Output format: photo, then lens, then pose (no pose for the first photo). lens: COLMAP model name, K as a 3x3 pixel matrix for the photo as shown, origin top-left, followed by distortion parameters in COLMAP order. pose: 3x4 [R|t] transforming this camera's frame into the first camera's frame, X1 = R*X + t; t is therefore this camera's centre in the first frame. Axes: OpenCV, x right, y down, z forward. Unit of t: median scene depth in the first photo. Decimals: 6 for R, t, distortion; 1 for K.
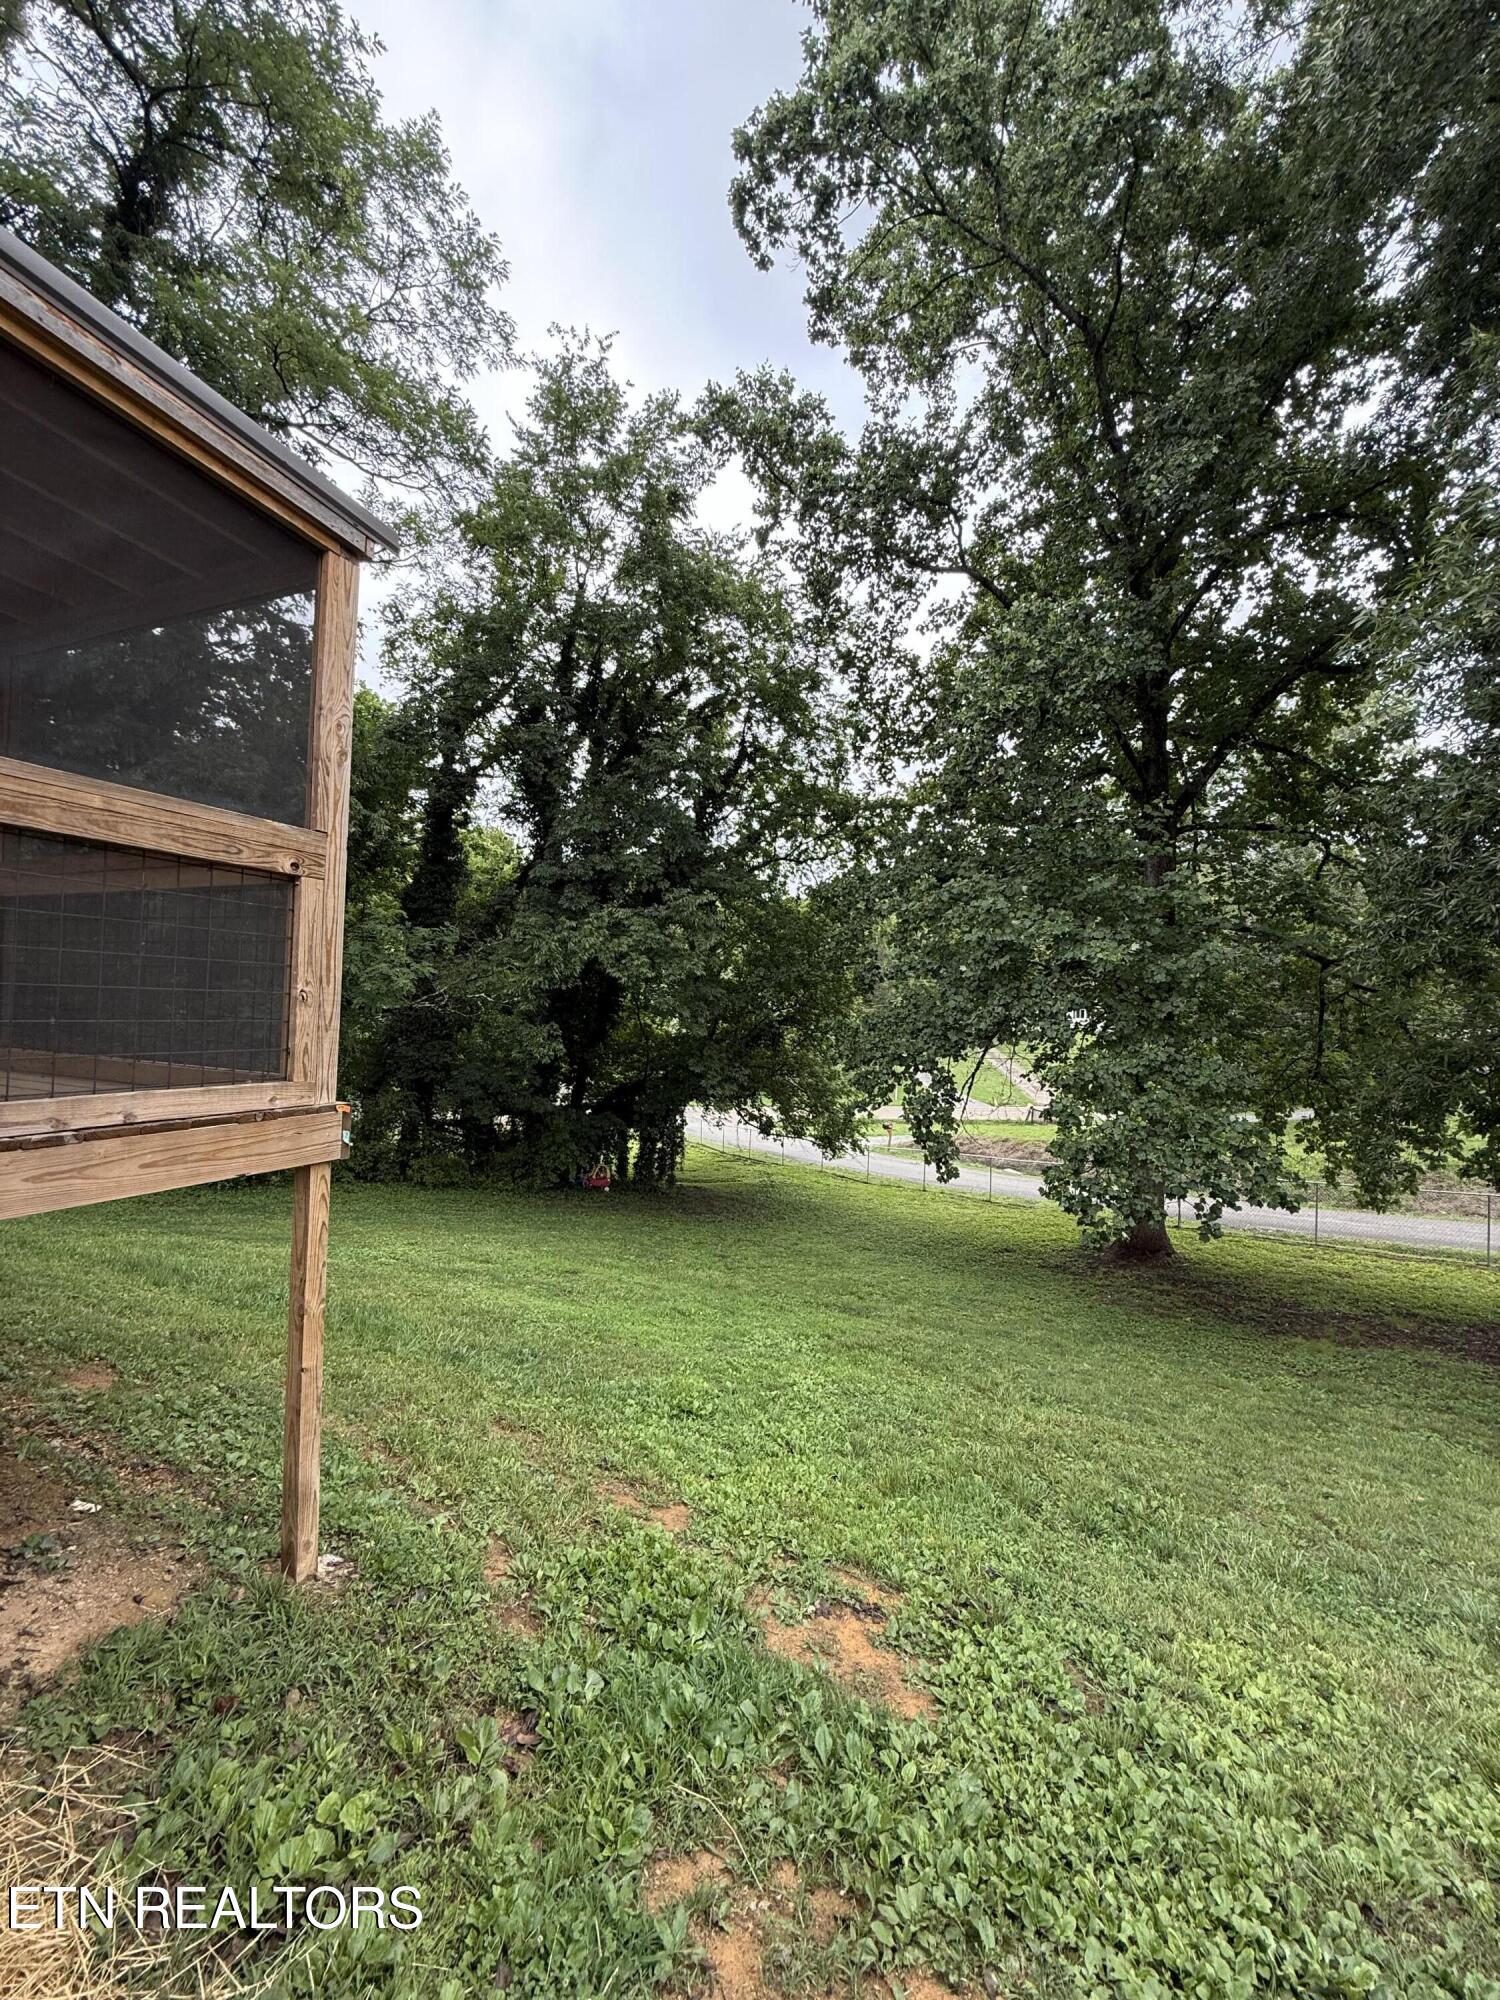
lens RADIAL K [[794.1, 0, 749.2], [0, 794.1, 998.0], [0, 0, 1]] dist [-0.000547, 0.000196]
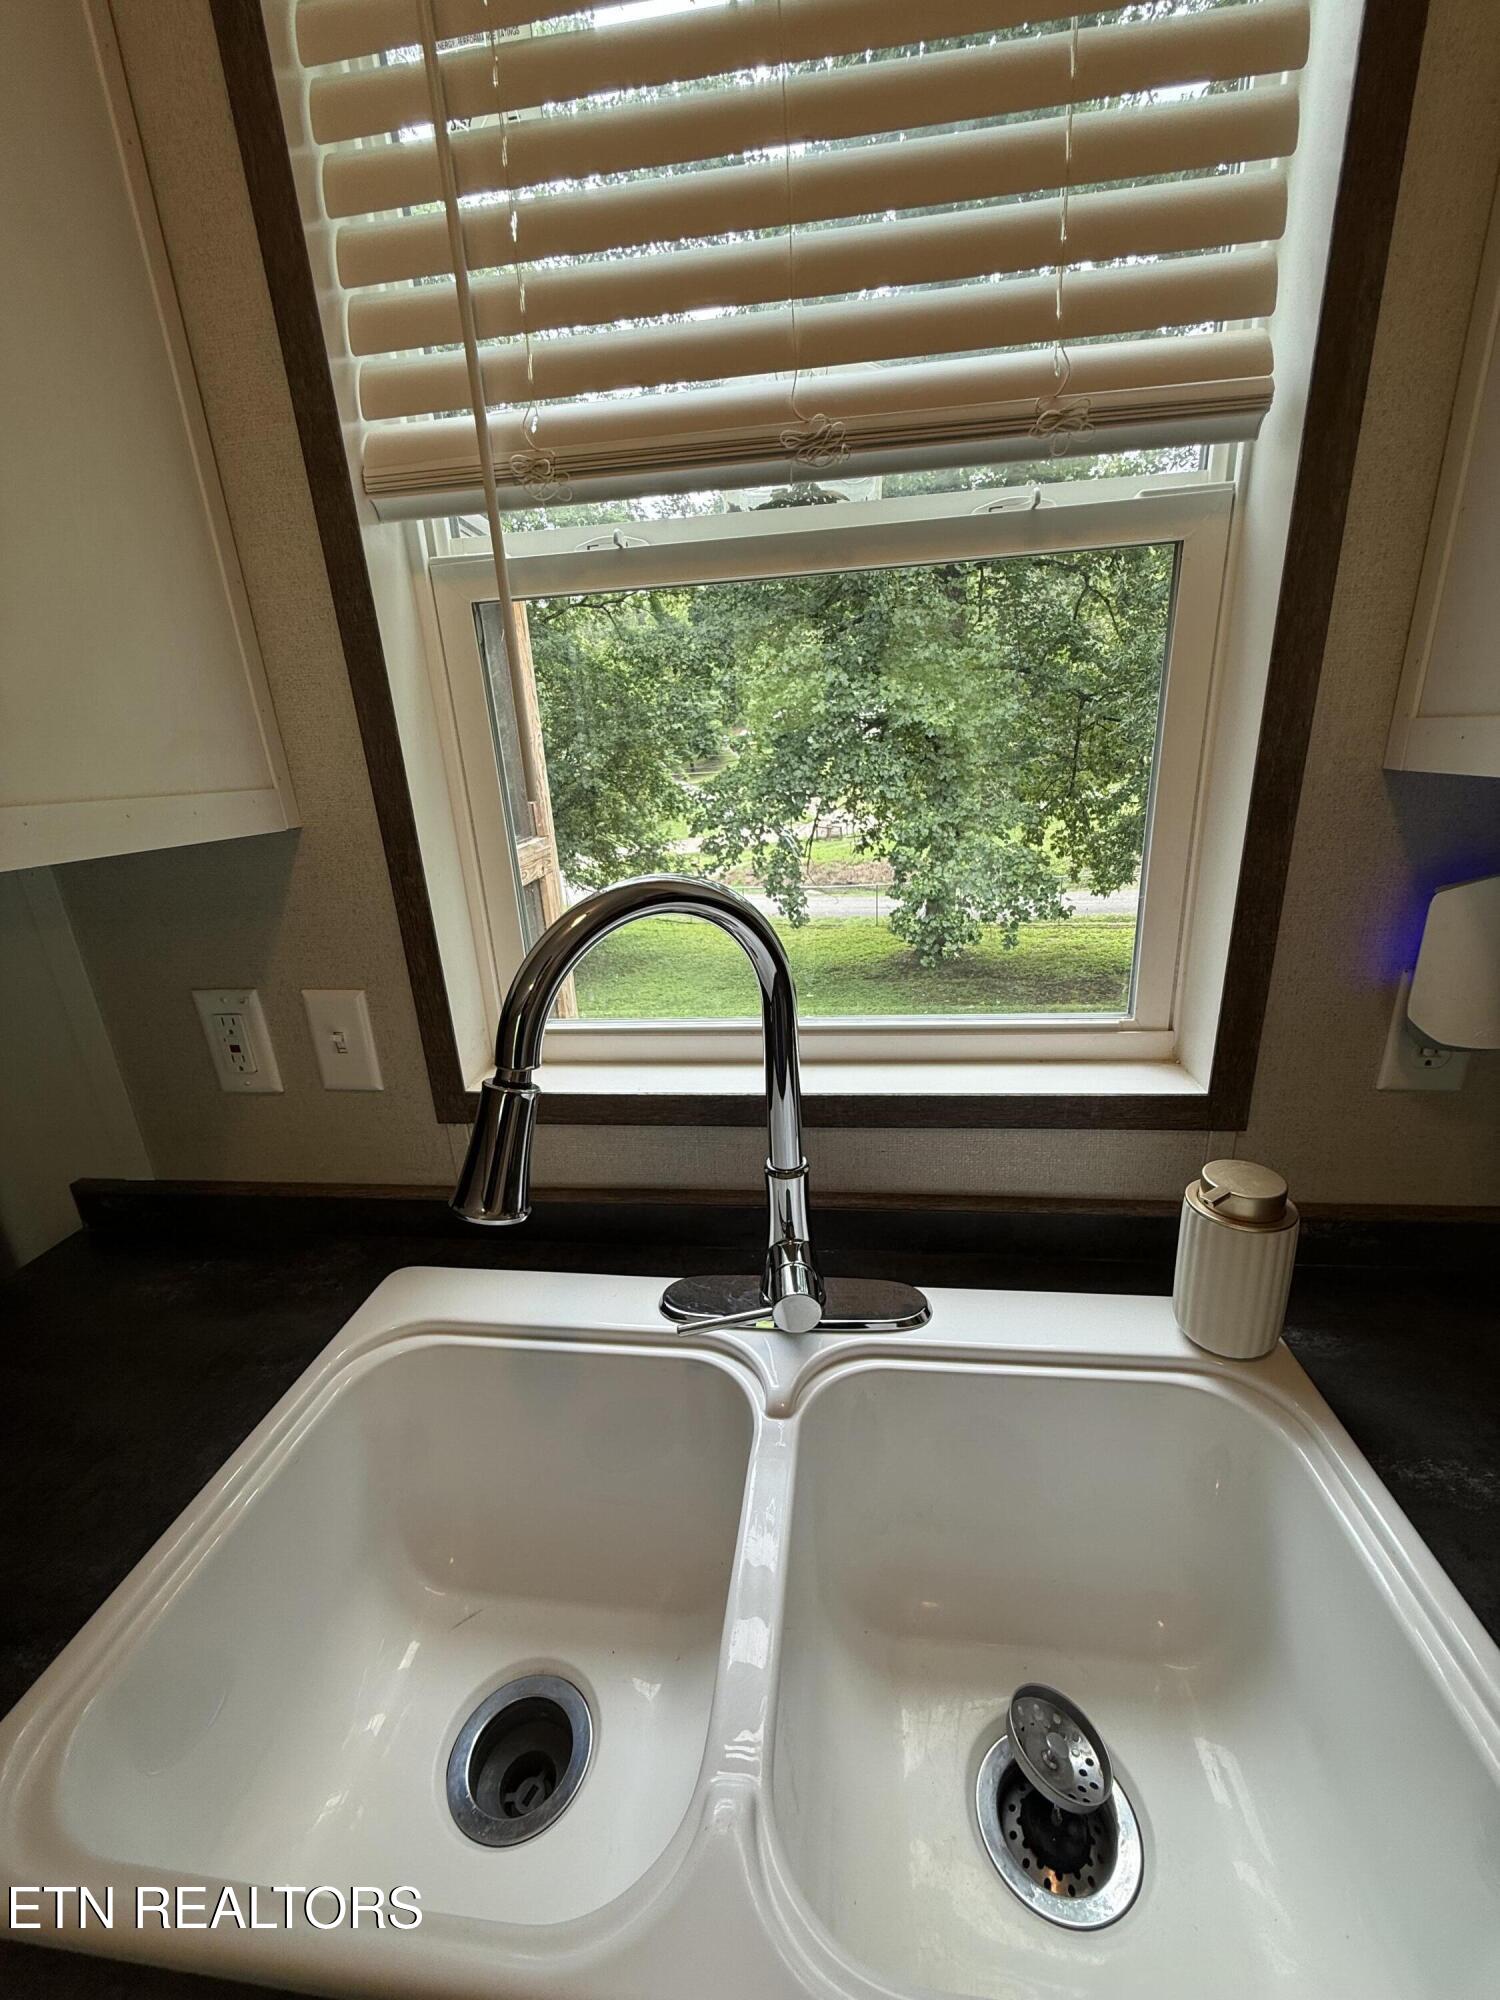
lens RADIAL K [[795.3, 0, 750.0], [0, 795.3, 1000.0], [0, 0, 1]] dist [-0.001018, 0.000259]
pose [[0.954641, -0.172974, 0.242364, -0.101738], [0.082105, 0.935324, 0.344134, -0.064549], [-0.286215, -0.308625, 0.907101, -0.062679]]
